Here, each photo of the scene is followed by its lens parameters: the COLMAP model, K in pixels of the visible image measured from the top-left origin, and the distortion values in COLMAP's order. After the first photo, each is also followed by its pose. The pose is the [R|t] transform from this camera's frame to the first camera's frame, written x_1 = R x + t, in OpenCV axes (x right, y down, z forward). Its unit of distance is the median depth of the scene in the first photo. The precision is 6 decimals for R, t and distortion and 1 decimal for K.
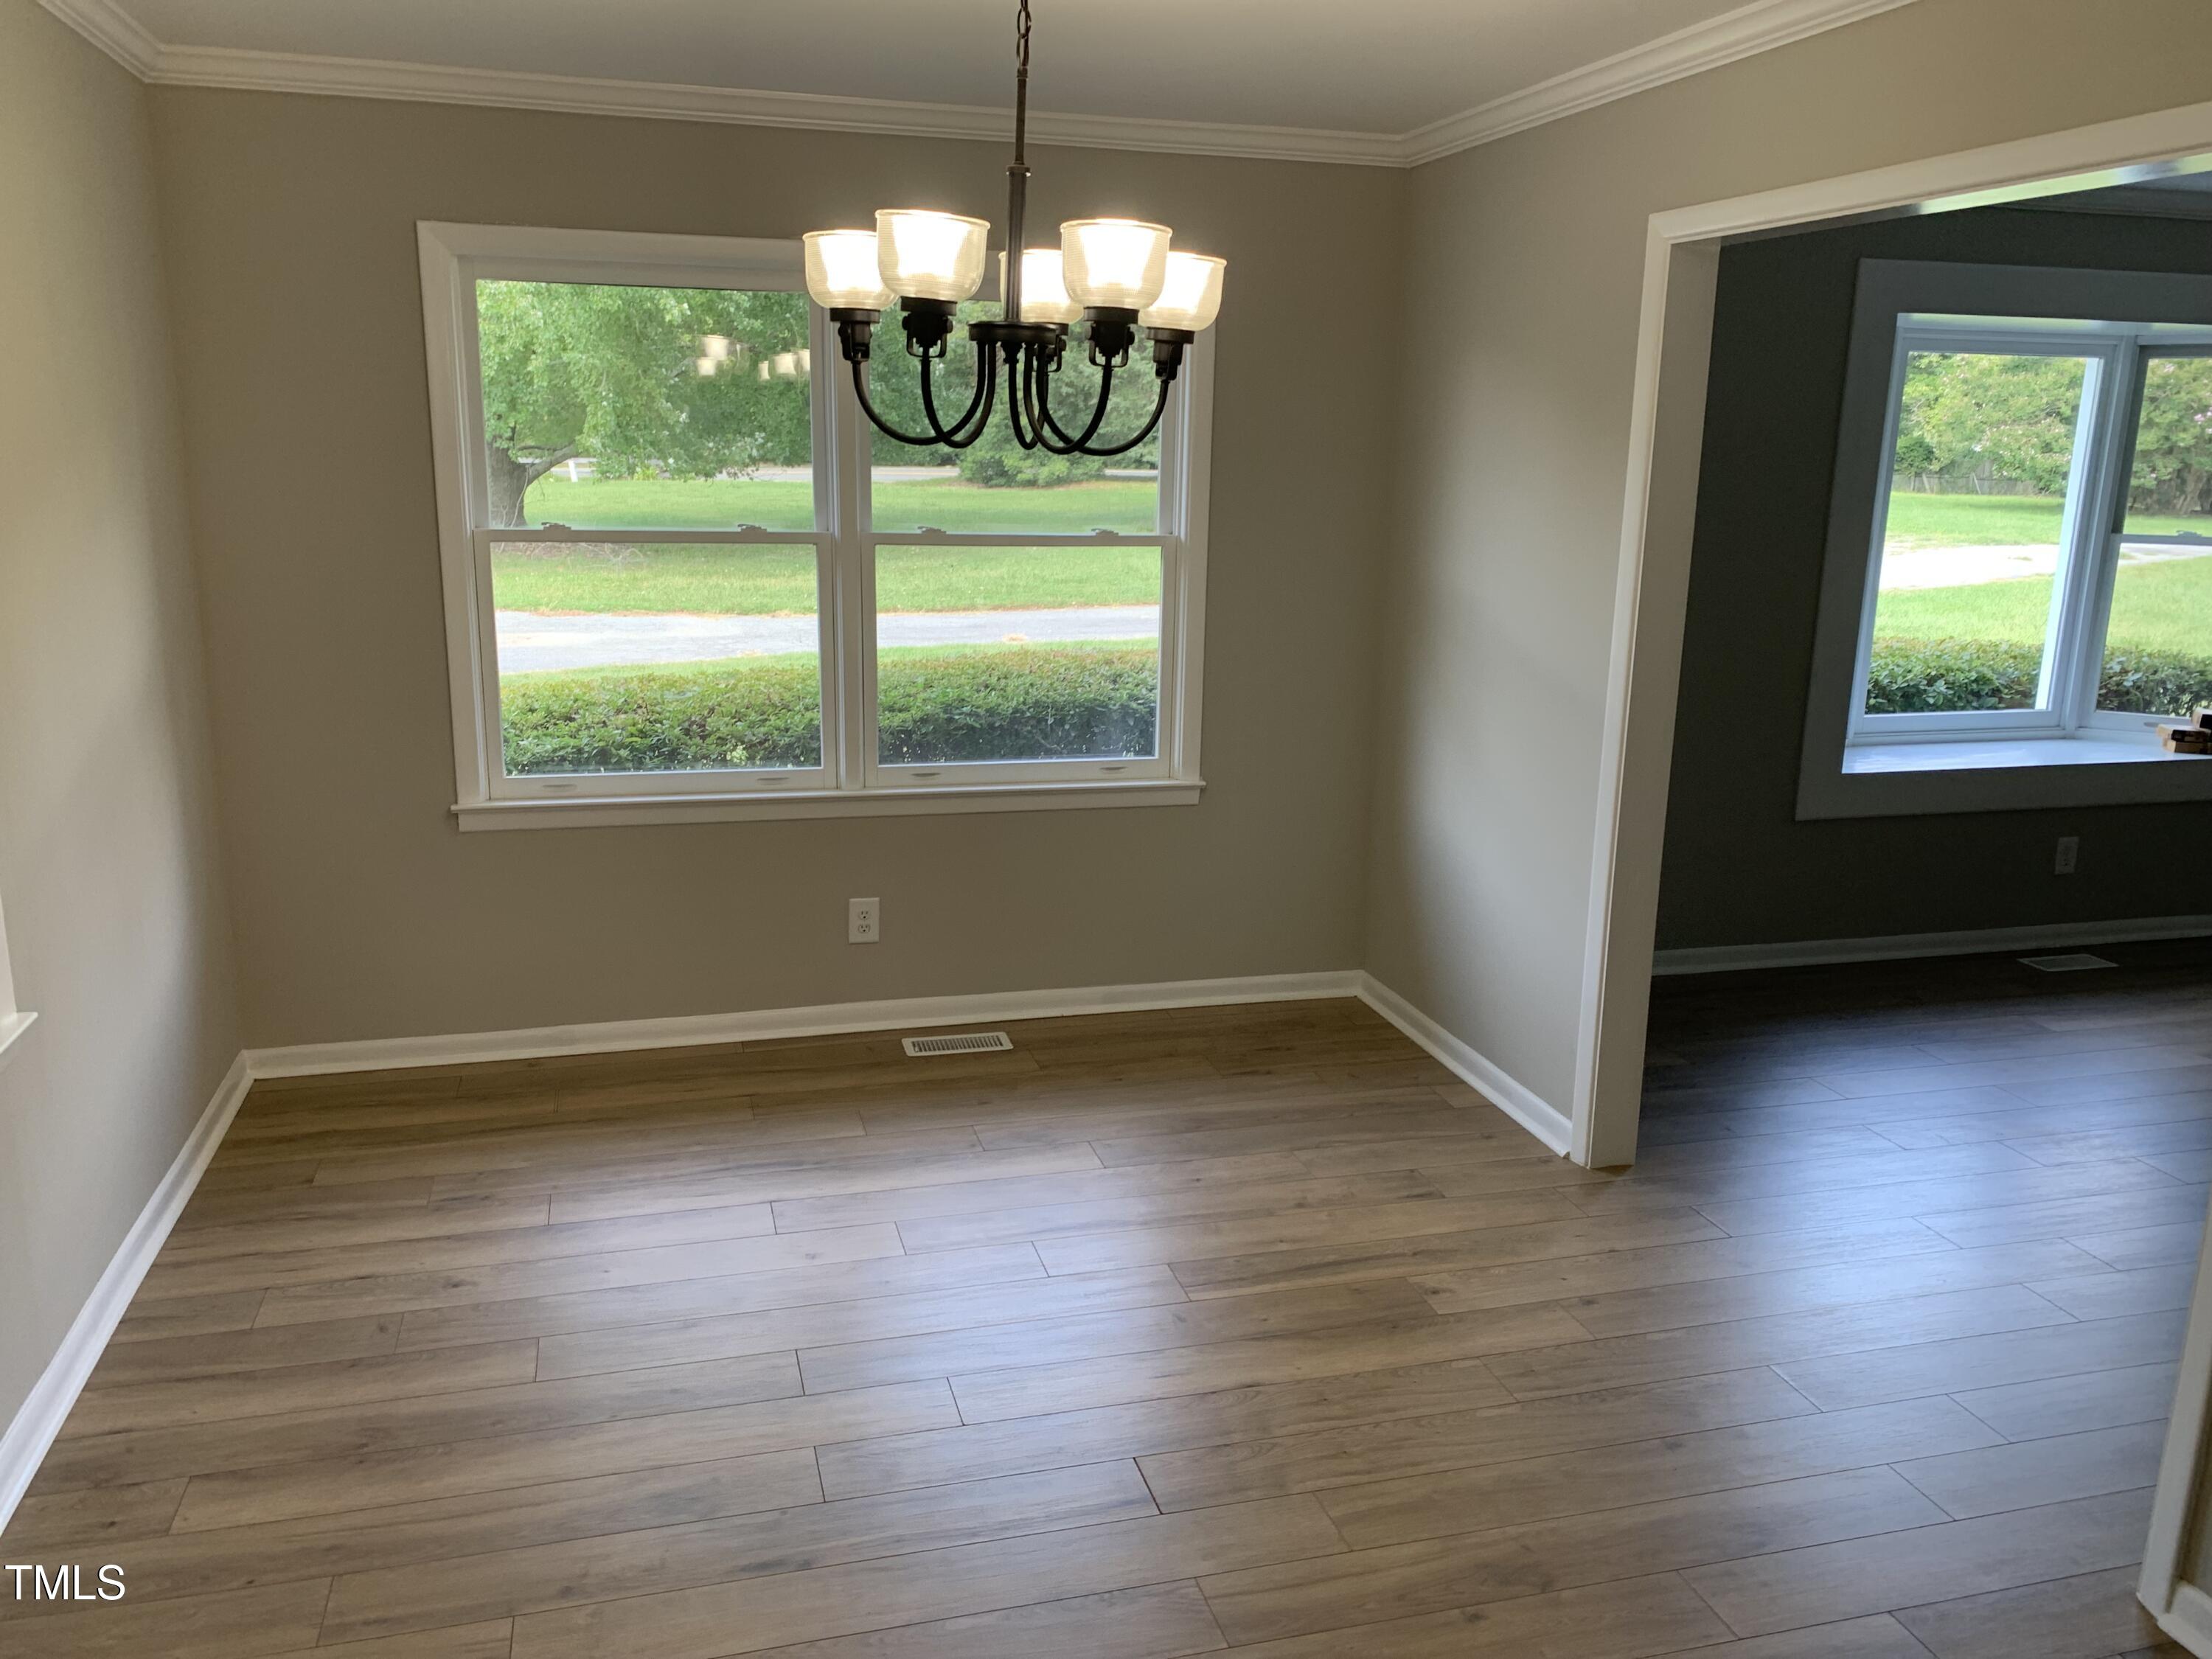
lens RADIAL K [[1692.3, 0, 1108.1], [0, 1692.3, 826.2], [0, 0, 1]] dist [-0.008875, -0.004371]
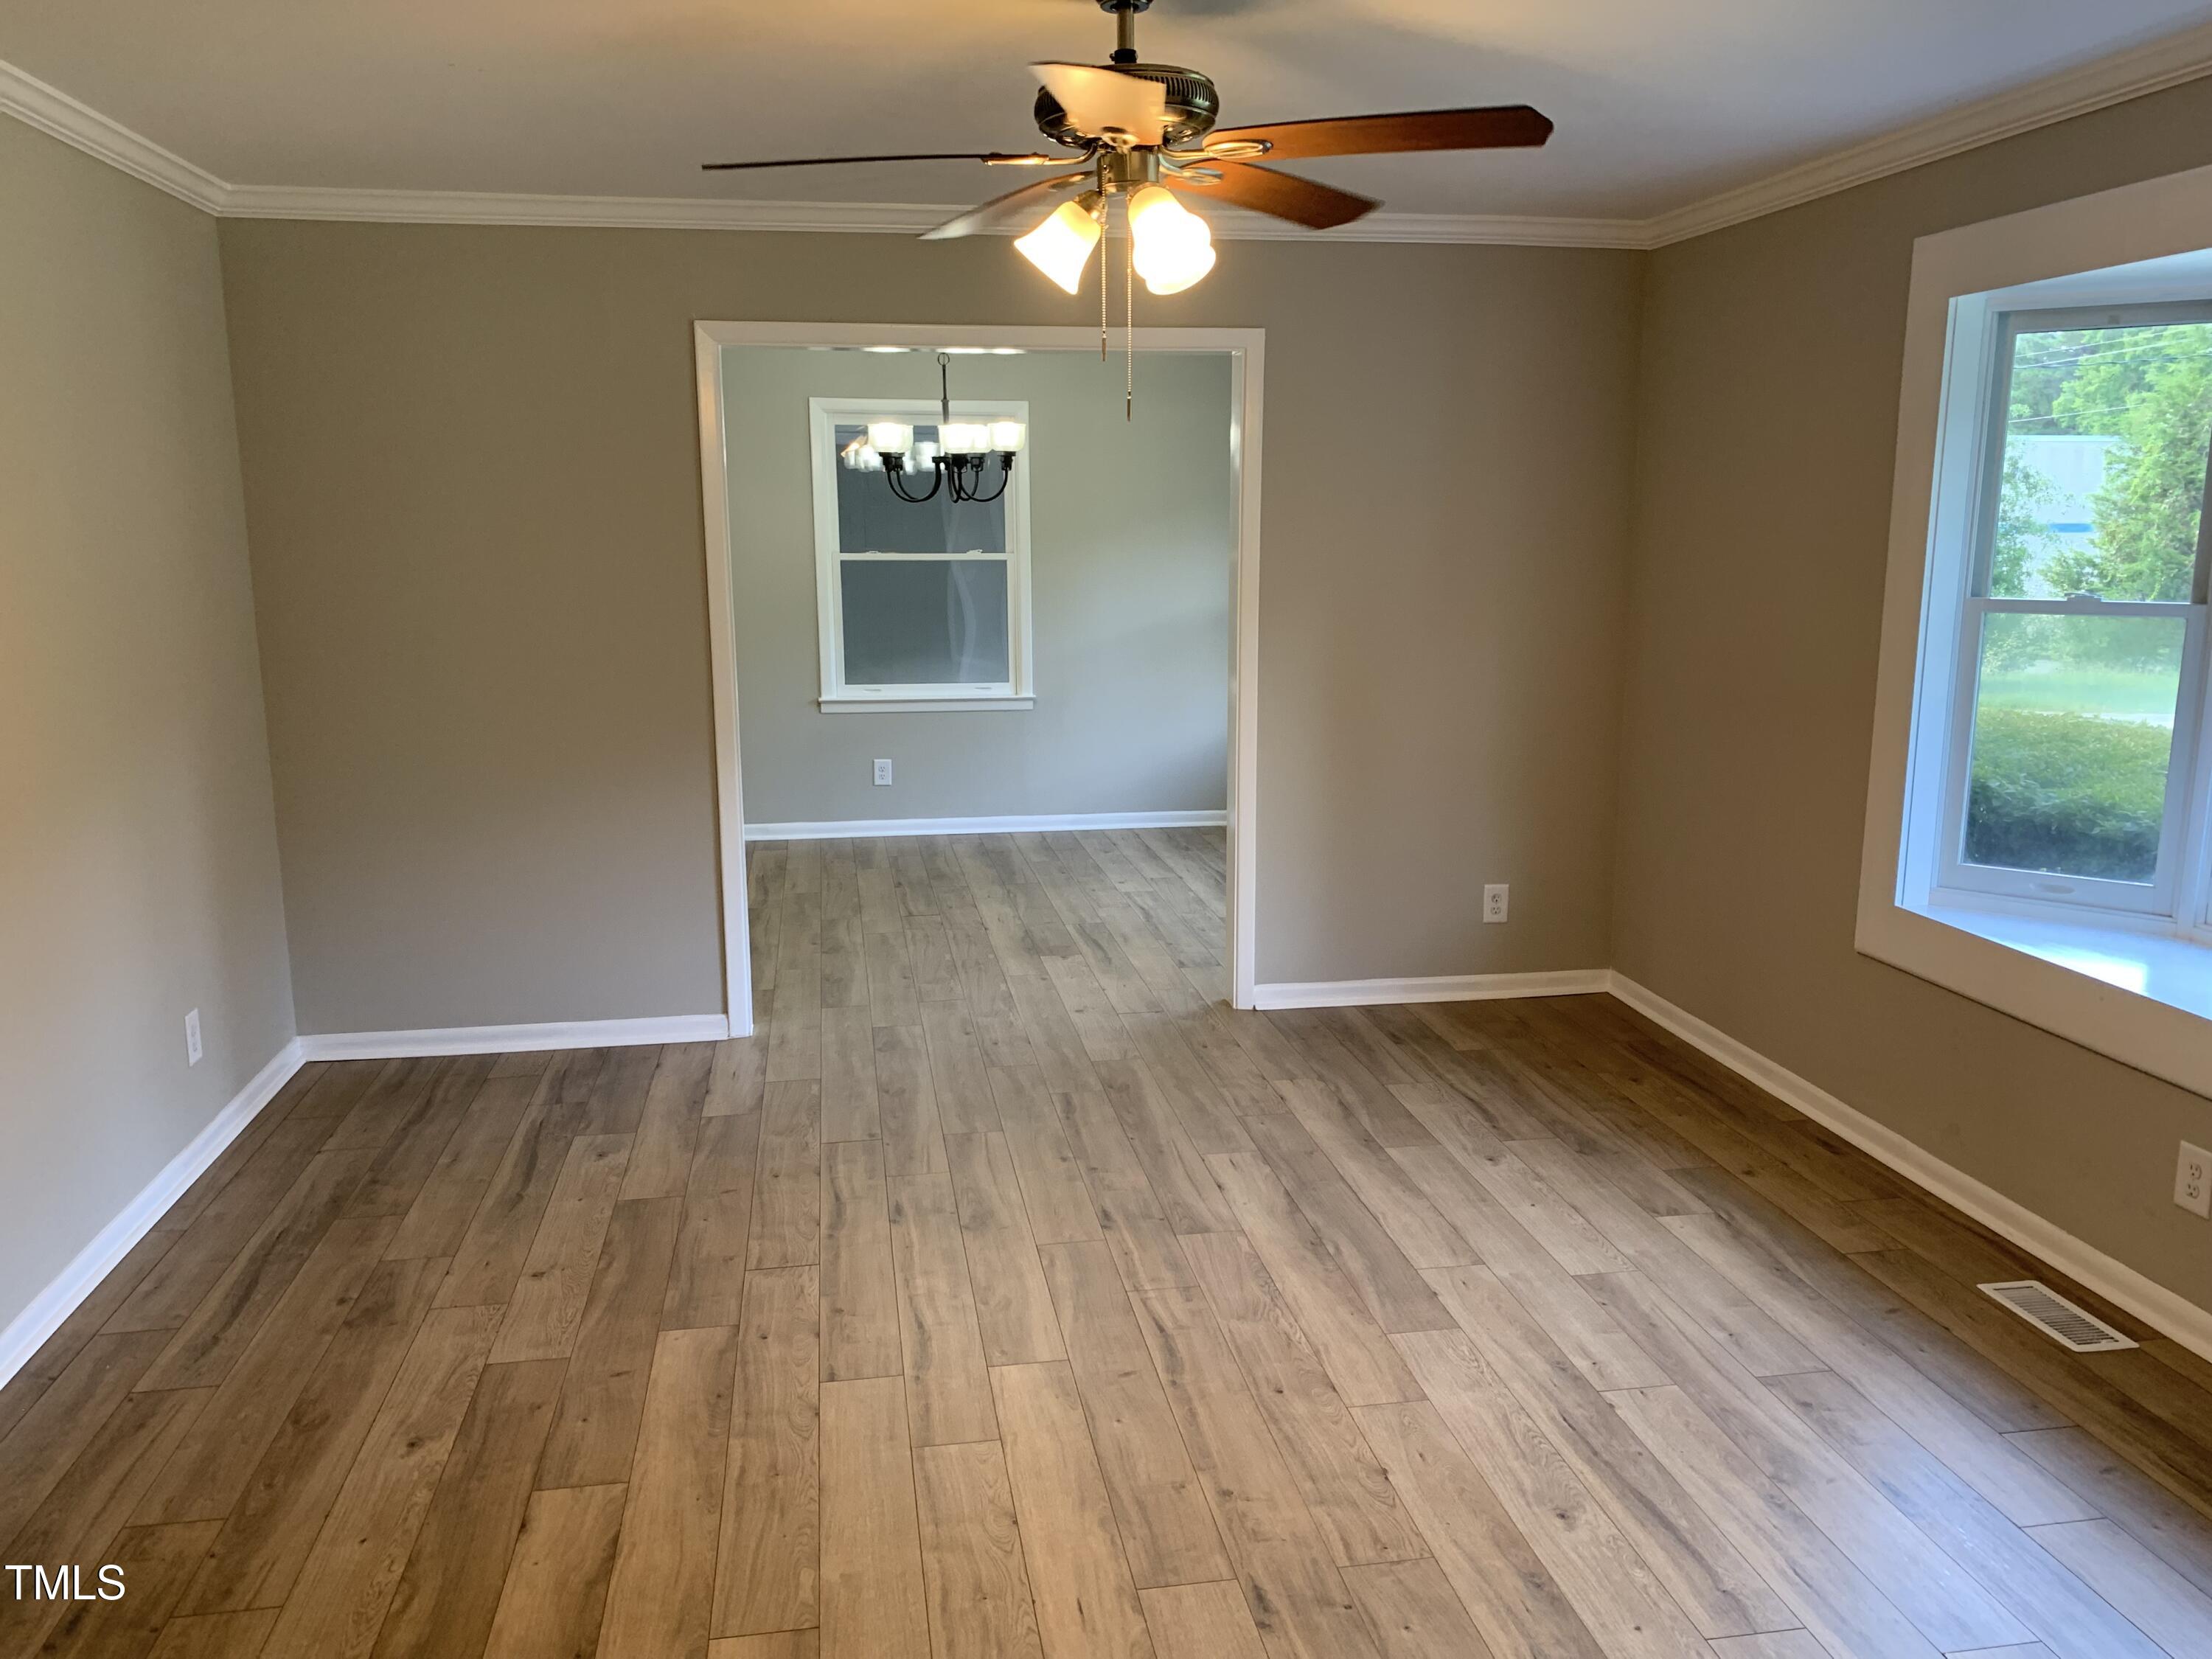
lens RADIAL K [[1692.3, 0, 1108.2], [0, 1692.3, 834.4], [0, 0, 1]] dist [-0.008875, -0.004371]
pose [[-0.097597, 0.164981, -0.981456, 1.866484], [-0.227205, 0.956428, 0.183367, -0.186766], [0.968944, 0.240887, -0.055860, 1.067887]]
